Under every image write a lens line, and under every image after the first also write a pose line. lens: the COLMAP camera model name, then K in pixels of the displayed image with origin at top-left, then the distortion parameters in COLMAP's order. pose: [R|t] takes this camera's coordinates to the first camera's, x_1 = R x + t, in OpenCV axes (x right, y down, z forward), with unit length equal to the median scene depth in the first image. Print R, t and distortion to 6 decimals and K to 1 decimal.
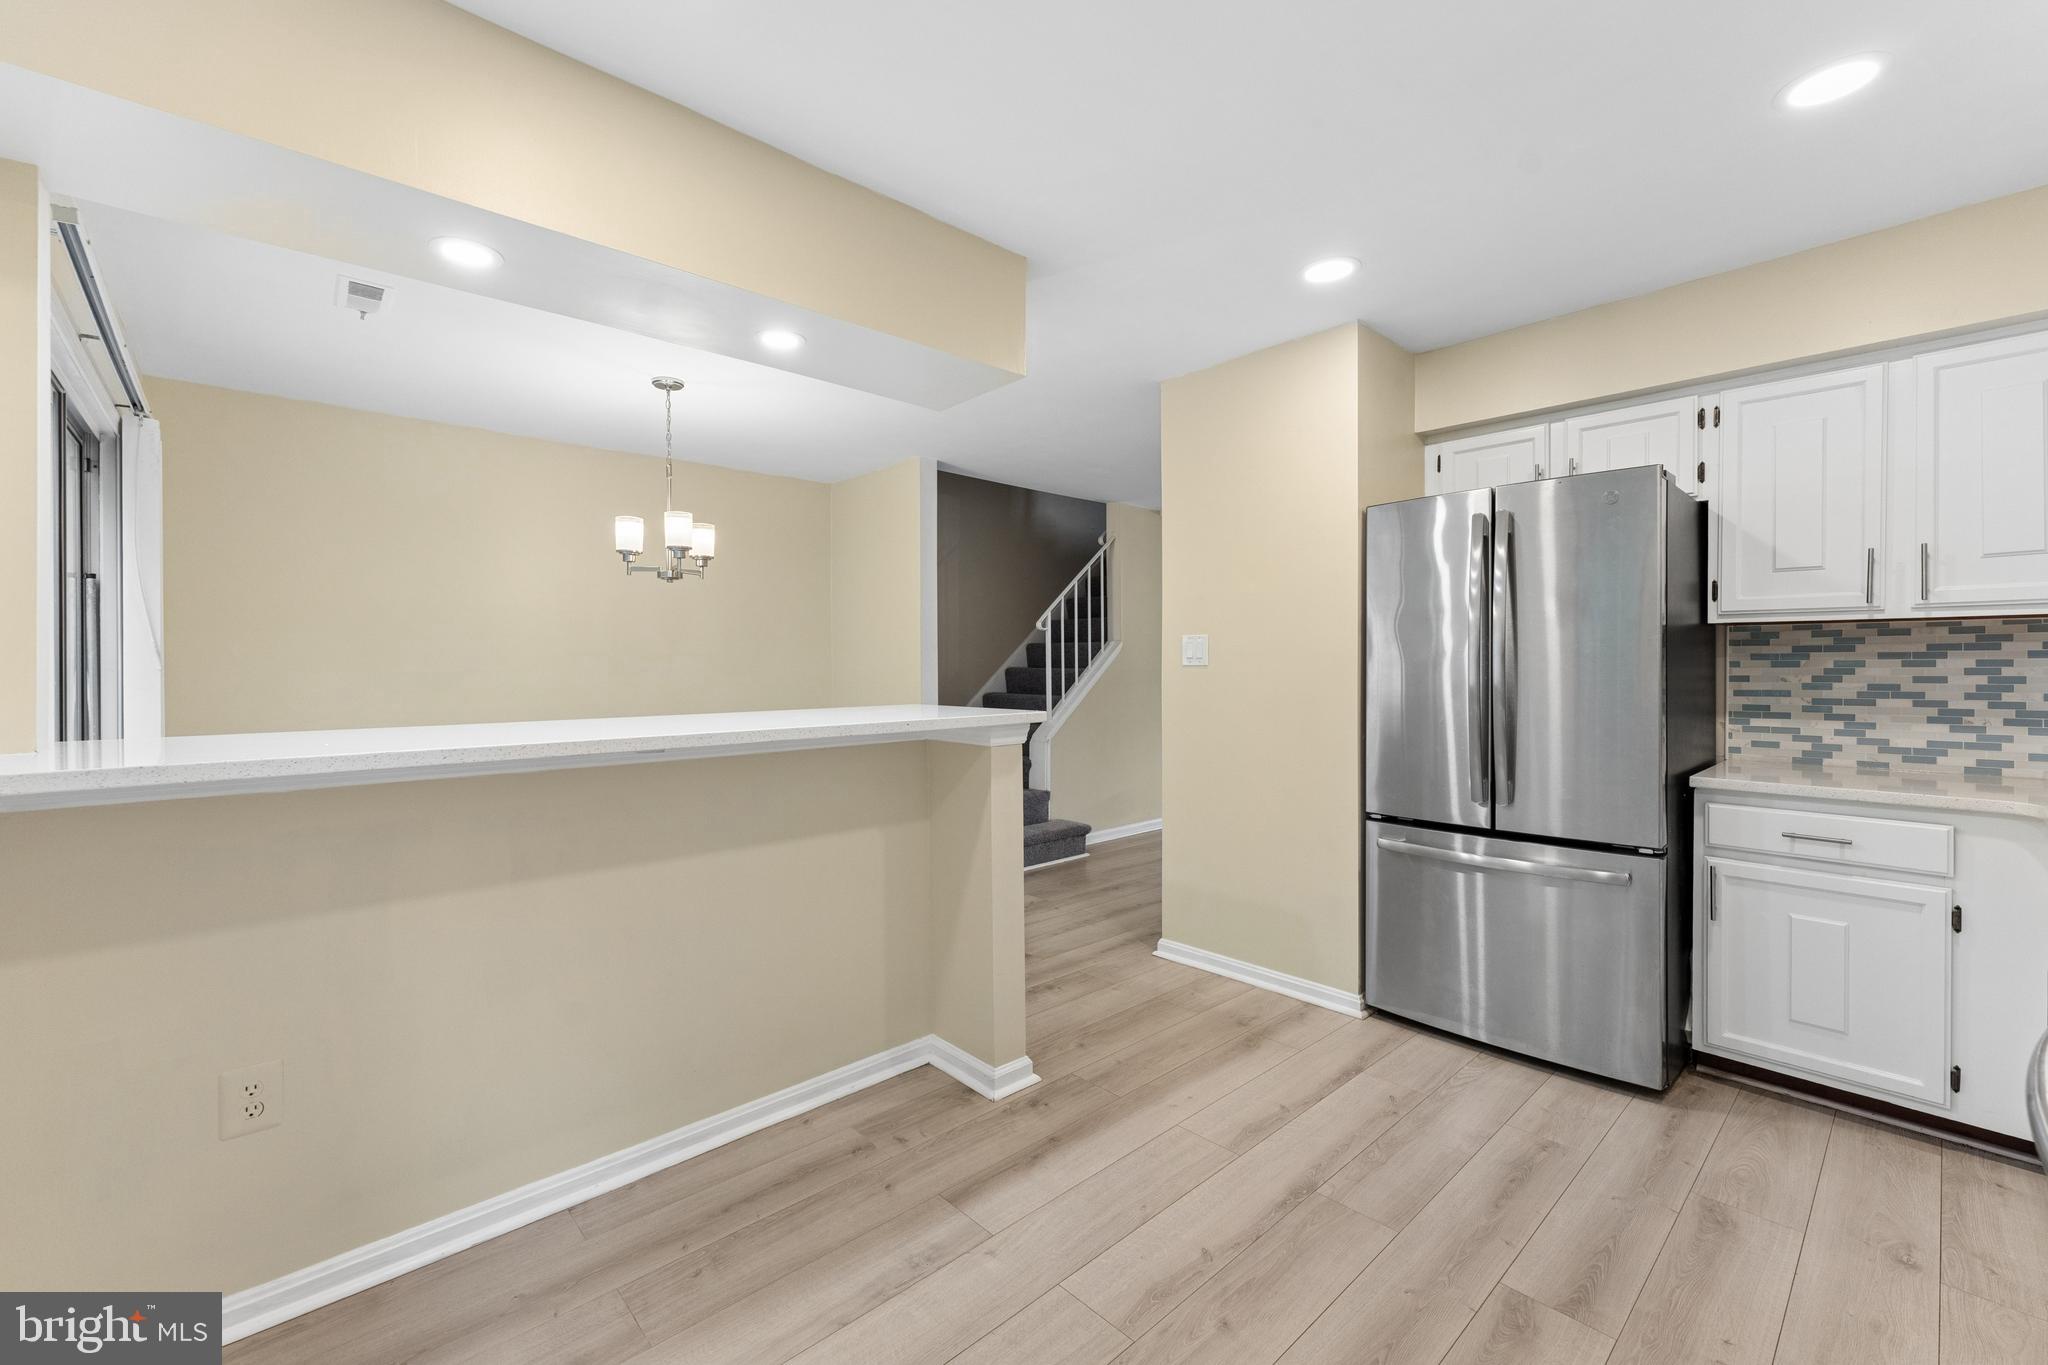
lens RADIAL K [[845.0, 0, 1013.1], [0, 845.0, 677.8], [0, 0, 1]] dist [-0.000333, 0.000077]
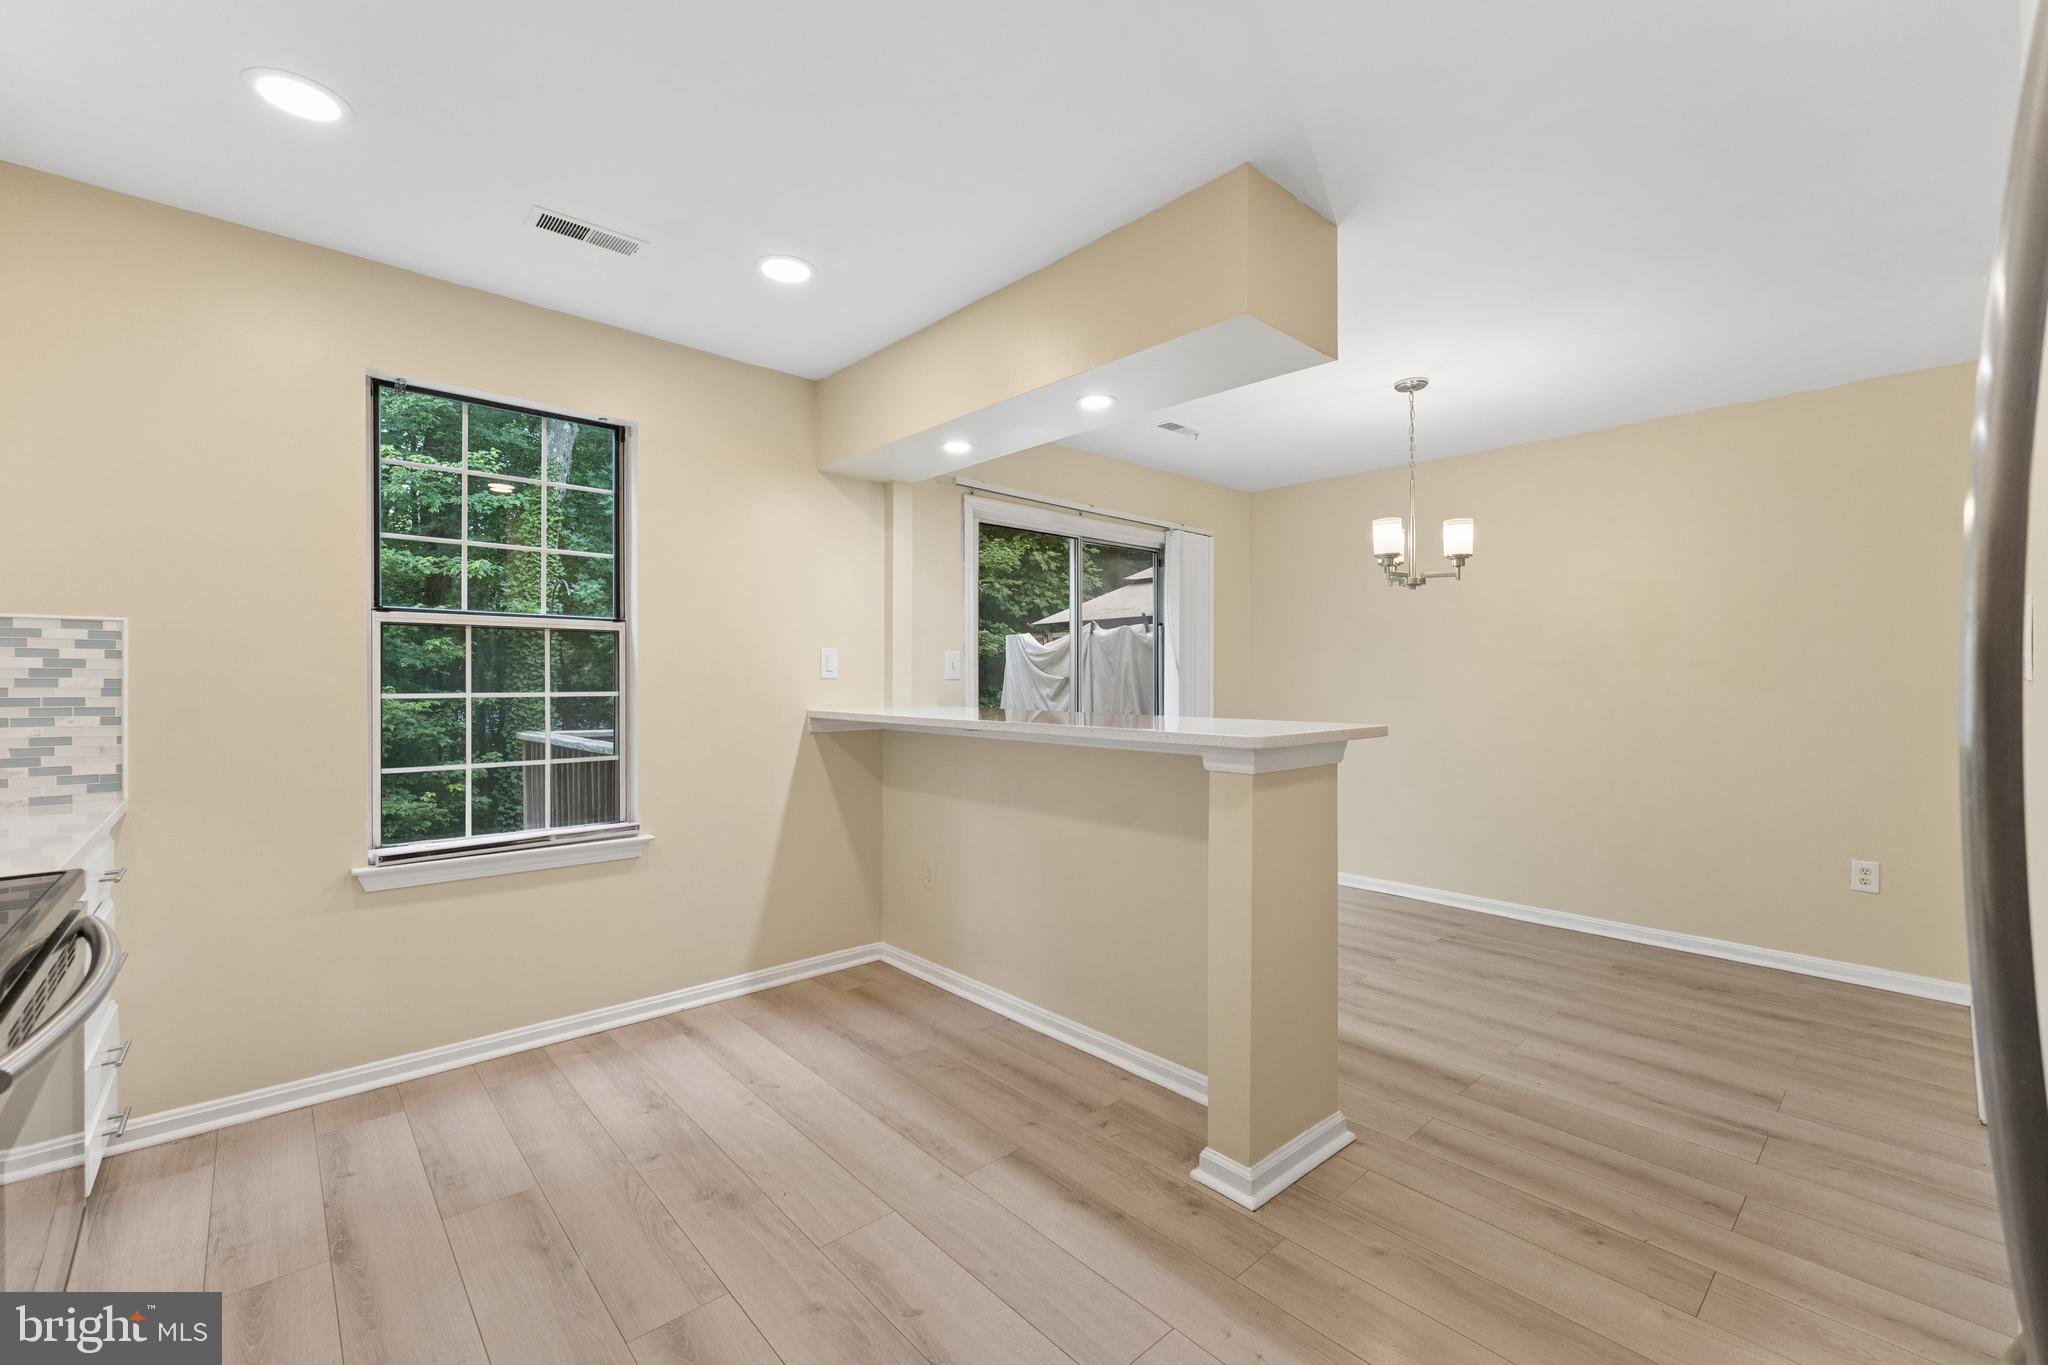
lens RADIAL K [[845.0, 0, 1013.1], [0, 845.0, 677.8], [0, 0, 1]] dist [-0.000333, 0.000077]
pose [[-0.005692, 0.006212, -0.999965, 0.816459], [-0.016837, 0.999838, 0.006307, -0.014556], [0.999842, 0.016872, -0.005586, 0.783648]]
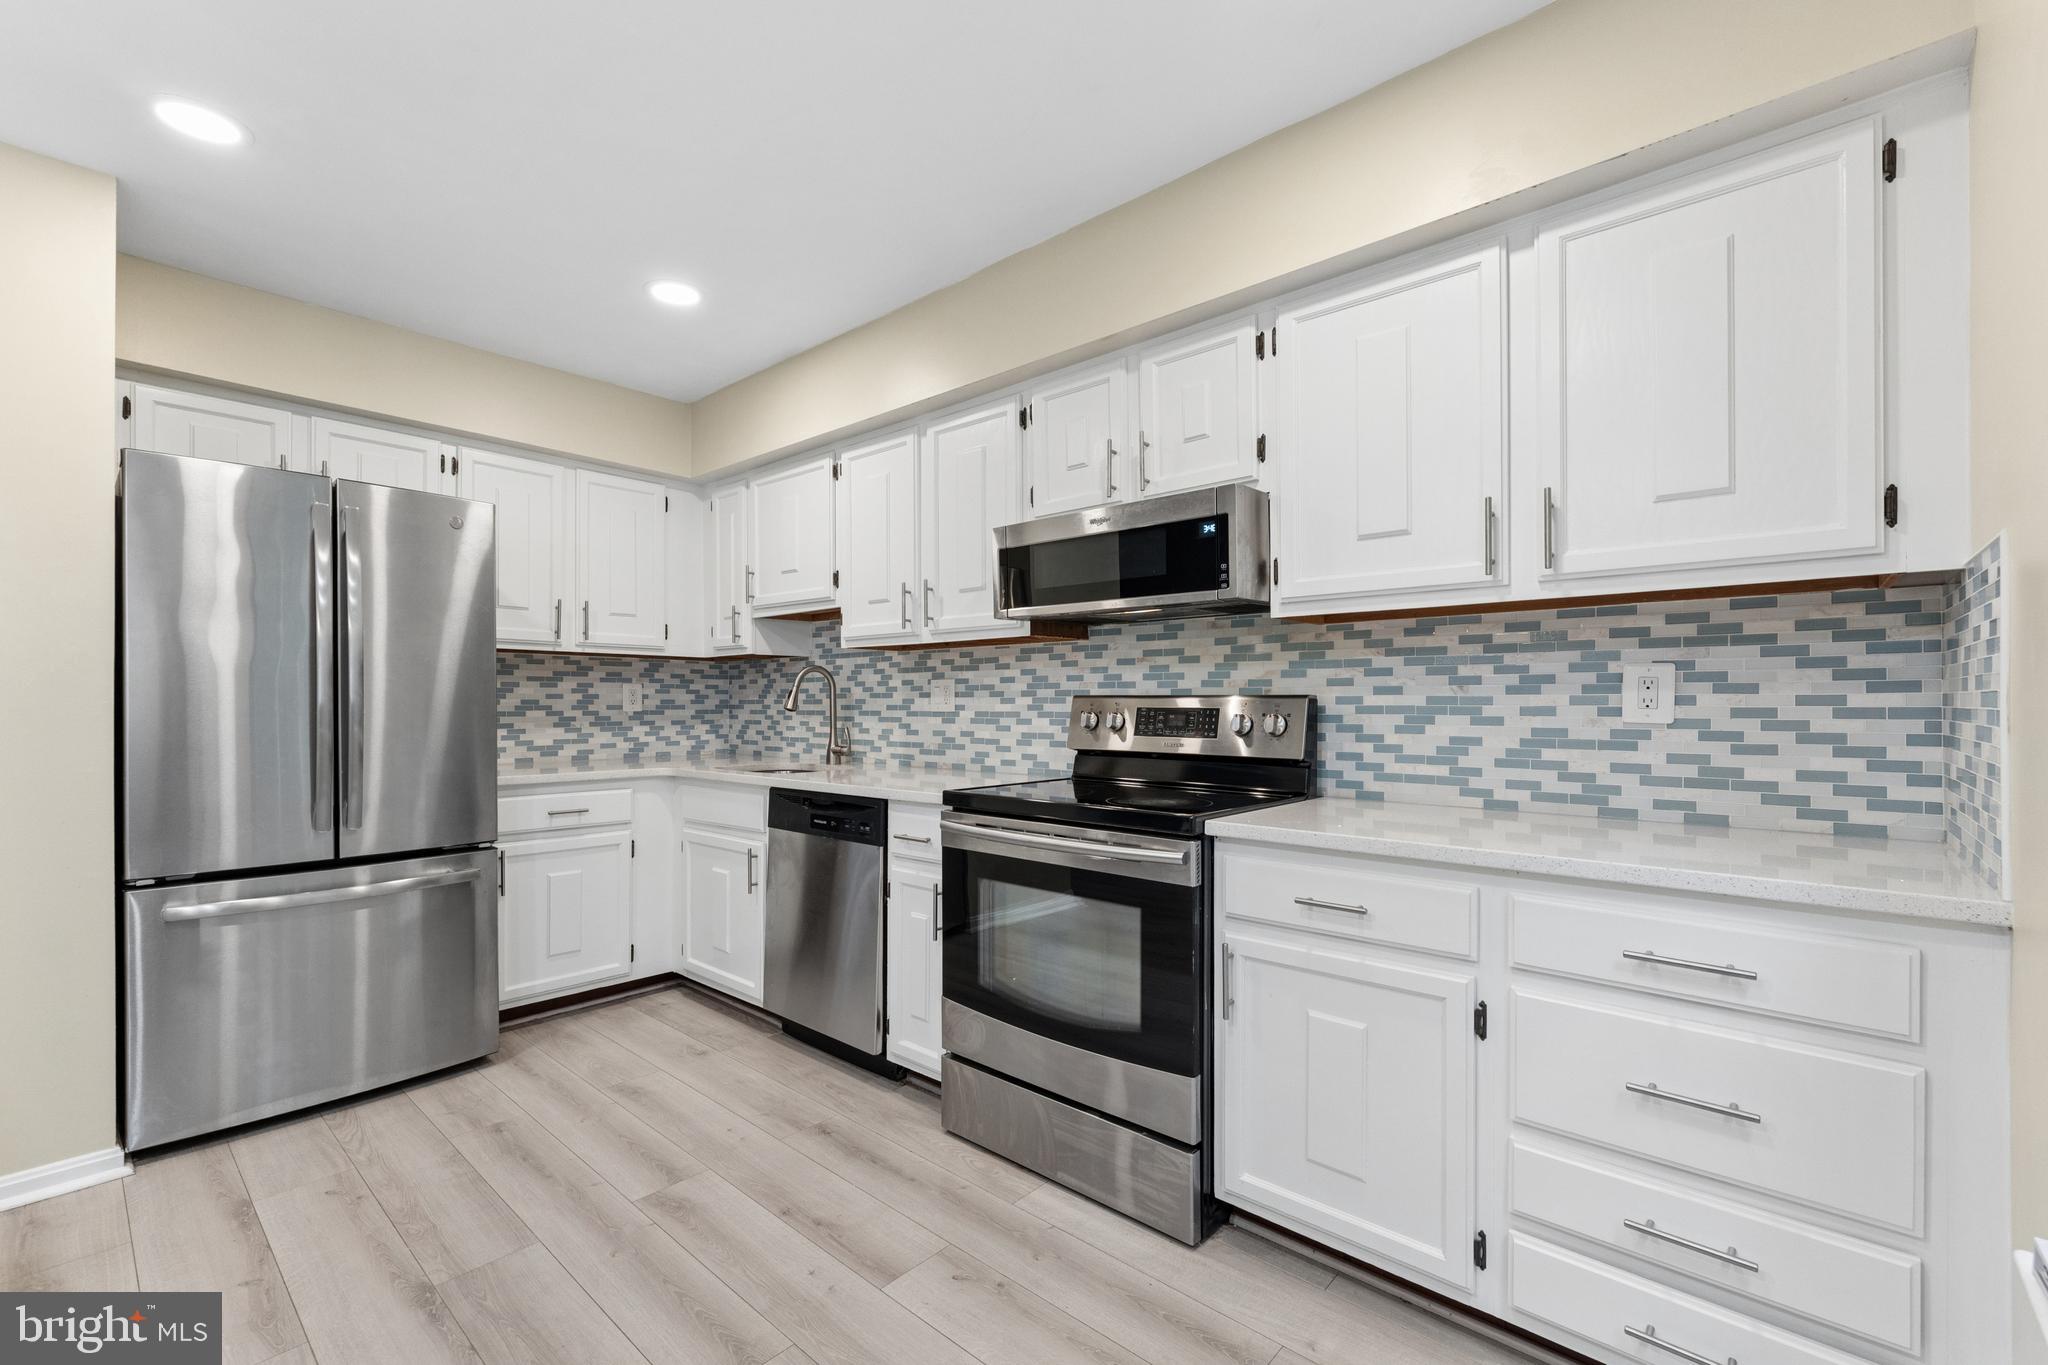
lens RADIAL K [[866.6, 0, 1005.3], [0, 866.6, 704.8], [0, 0, 1]] dist [-0.000713, -0.000294]
pose [[-0.098643, 0.000669, 0.995123, -0.445062], [0.013833, 0.999904, 0.000699, 0.026443], [-0.995027, 0.013835, -0.098643, 0.404509]]
